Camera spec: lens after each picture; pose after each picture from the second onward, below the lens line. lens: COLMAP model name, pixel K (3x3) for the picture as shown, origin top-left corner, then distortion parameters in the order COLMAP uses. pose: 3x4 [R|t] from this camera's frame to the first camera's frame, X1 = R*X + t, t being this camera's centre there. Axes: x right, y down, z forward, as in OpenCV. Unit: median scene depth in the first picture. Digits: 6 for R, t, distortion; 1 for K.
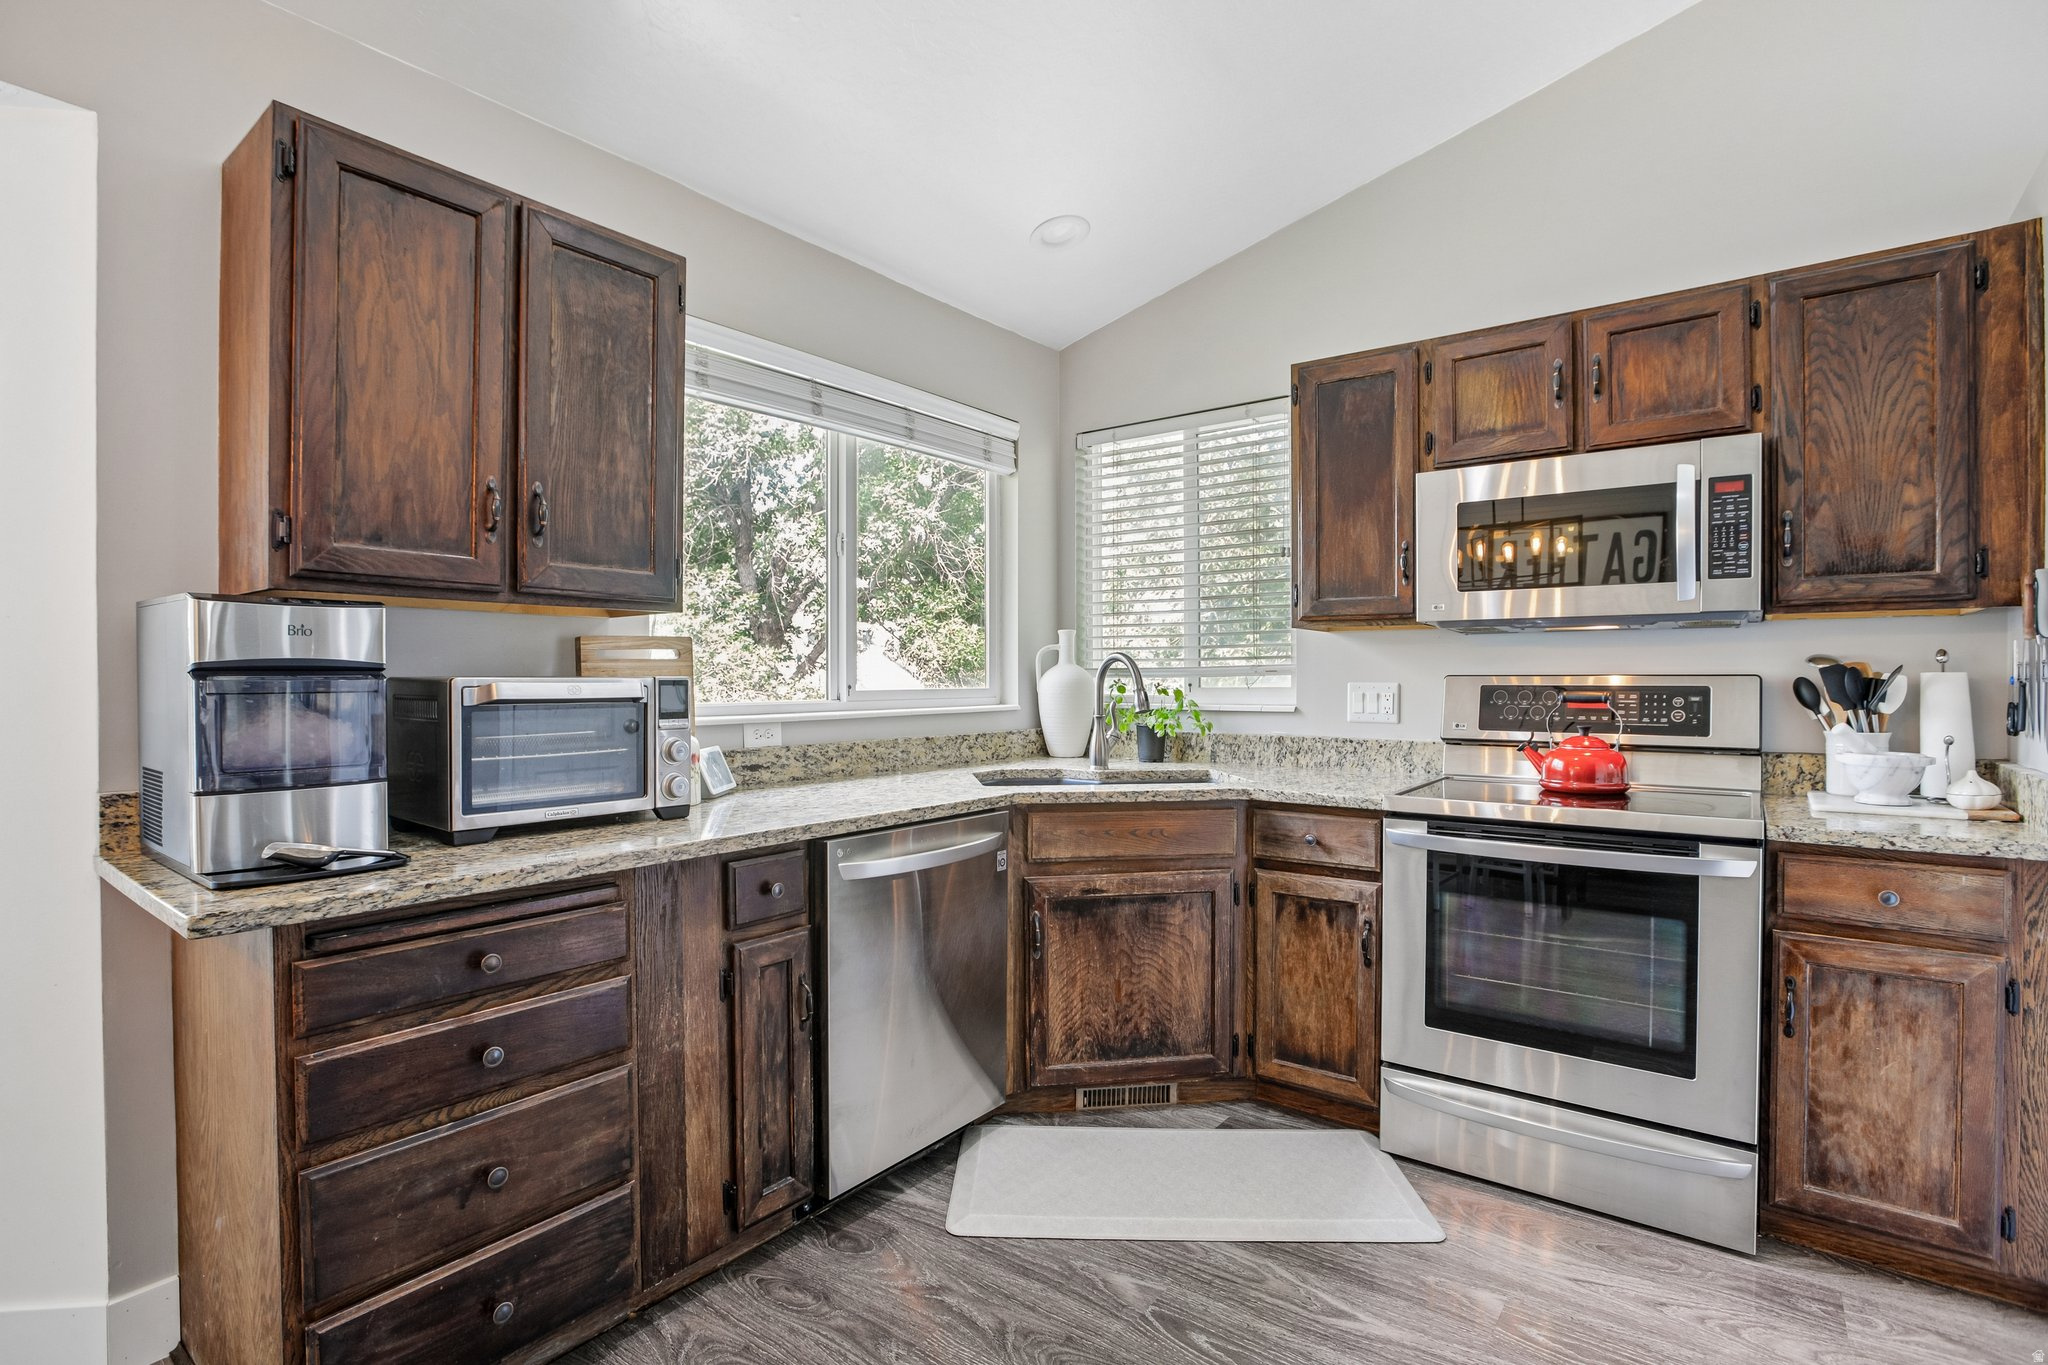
lens RADIAL K [[965.1, 0, 1020.5], [0, 965.1, 689.9], [0, 0, 1]] dist [-0.060931, 0.024754]
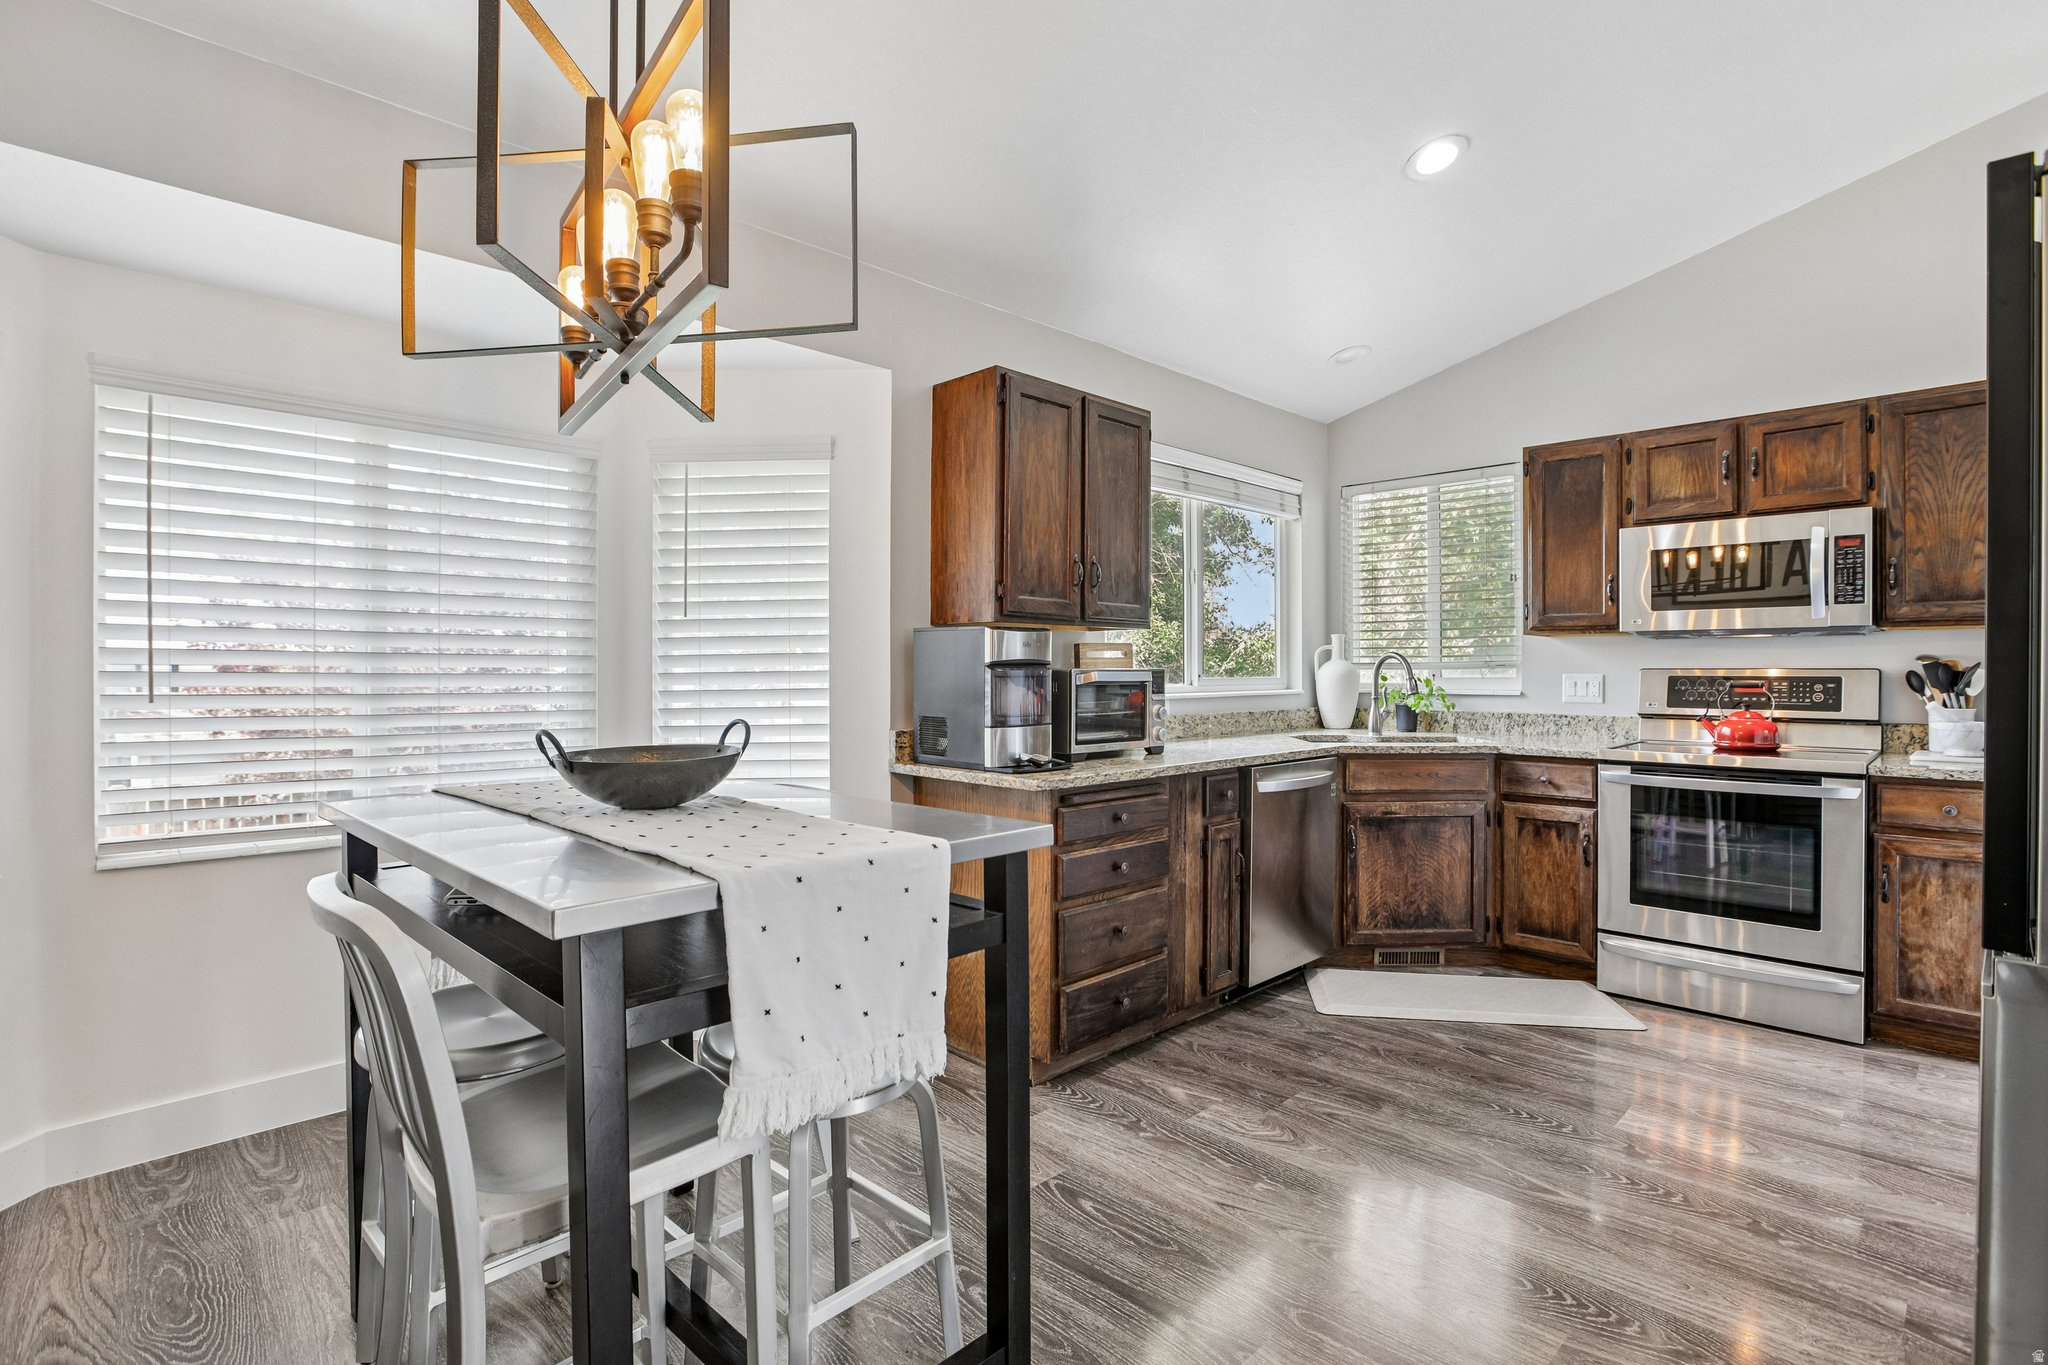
lens RADIAL K [[987.2, 0, 1019.6], [0, 987.2, 672.9], [0, 0, 1]] dist [-0.043976, 0.016820]
pose [[0.990978, 0.002268, -0.134008, -0.314329], [-0.003500, 0.999954, -0.008960, 0.008191], [0.133981, 0.009348, 0.990940, -0.631656]]
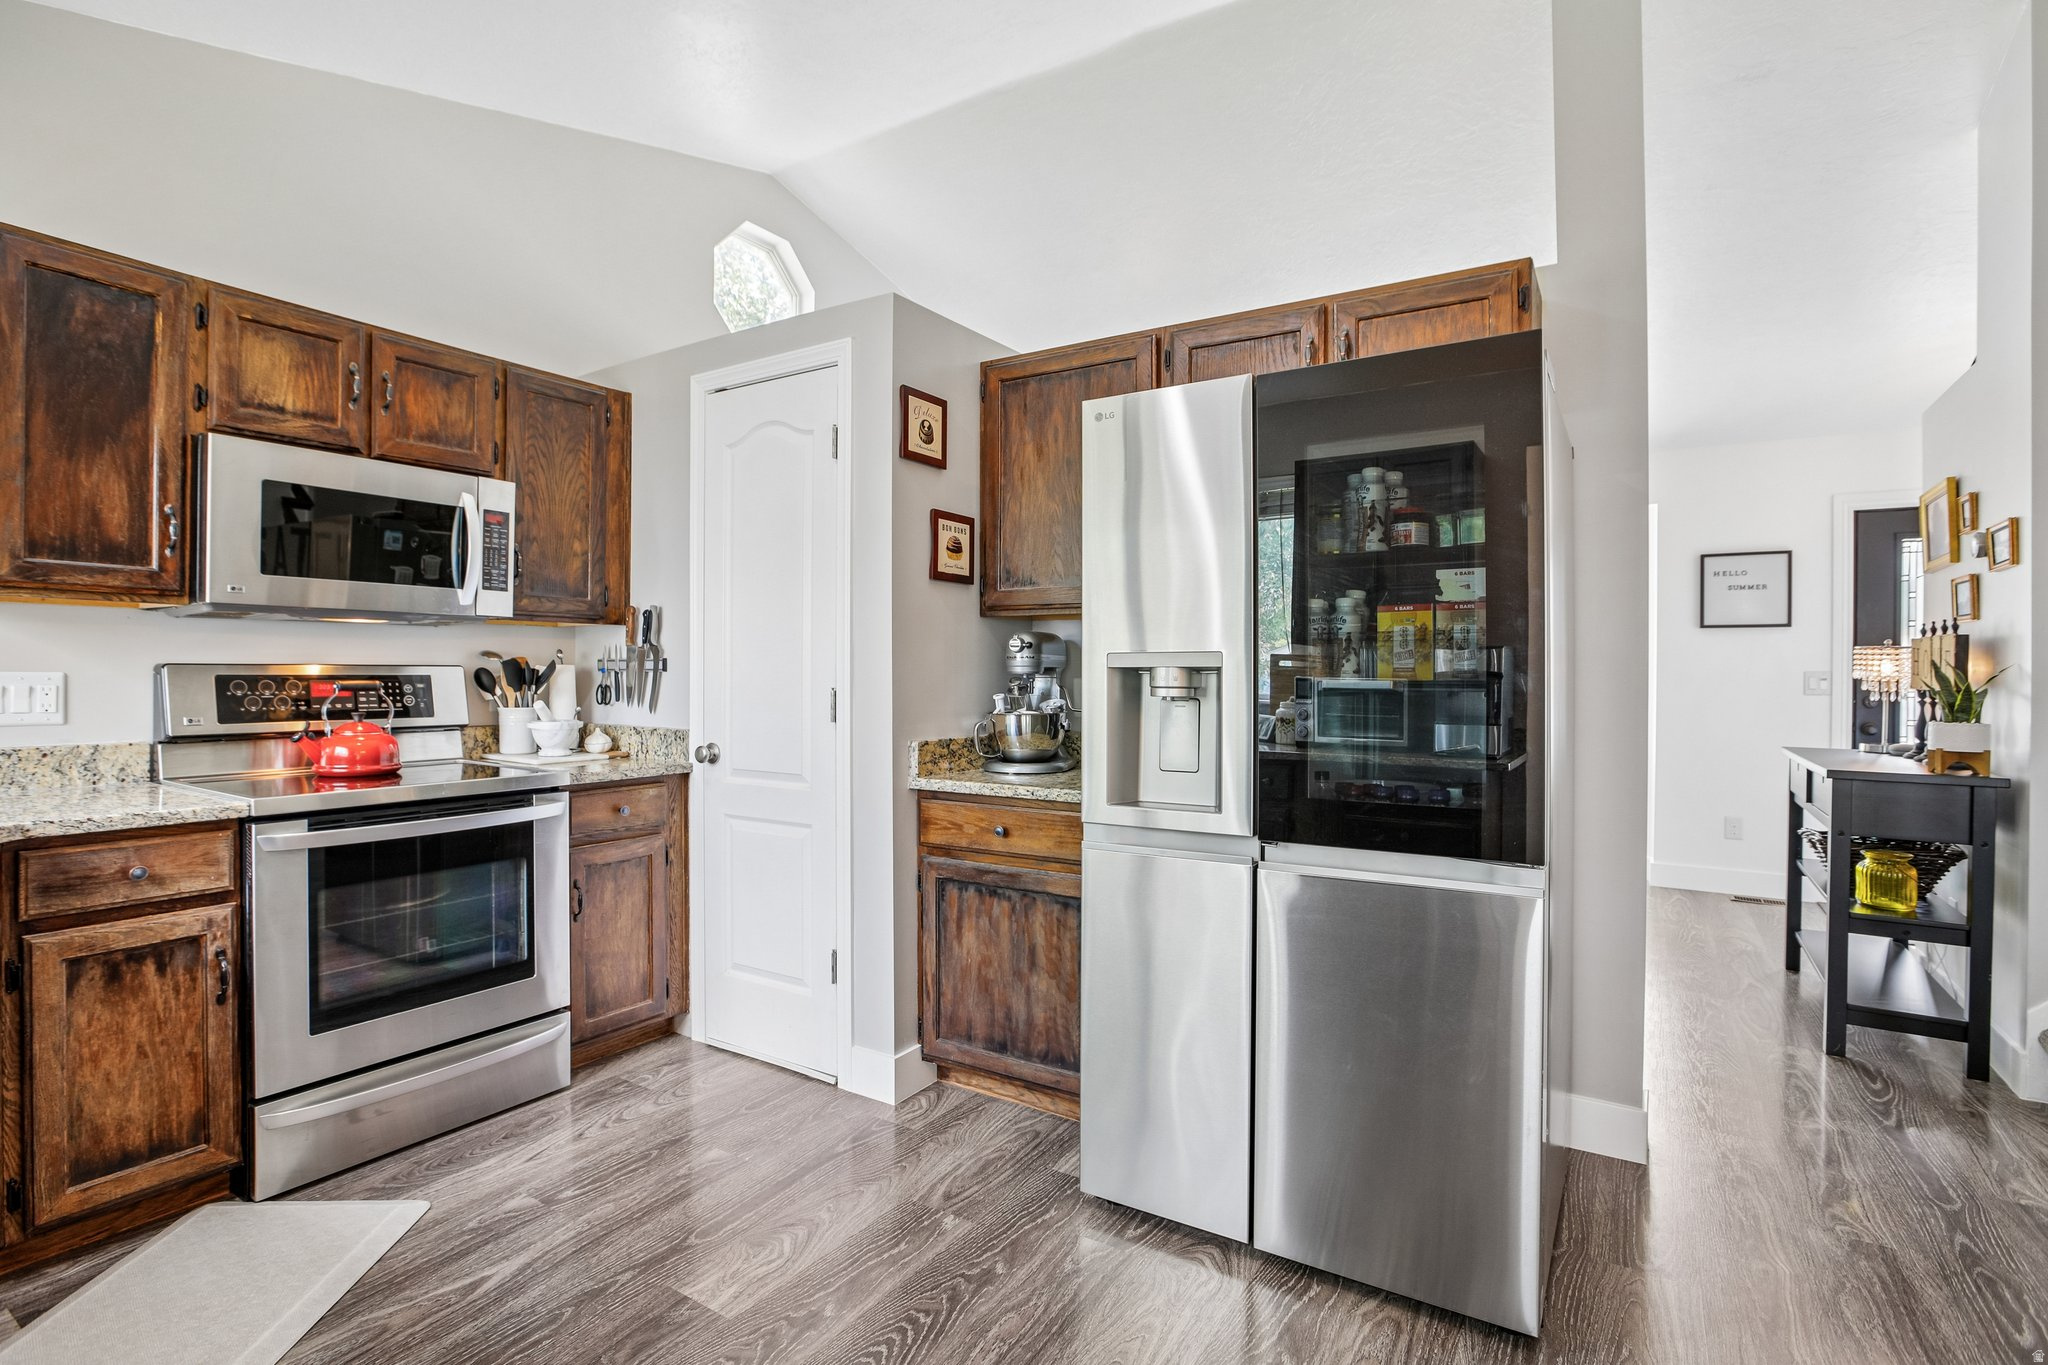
lens RADIAL K [[987.2, 0, 1019.6], [0, 987.2, 672.9], [0, 0, 1]] dist [-0.043976, 0.016820]
pose [[-0.085384, -0.002498, 0.996345, -0.576859], [0.004956, 0.999983, 0.002932, -0.006614], [-0.996336, 0.005189, -0.085370, 0.367582]]
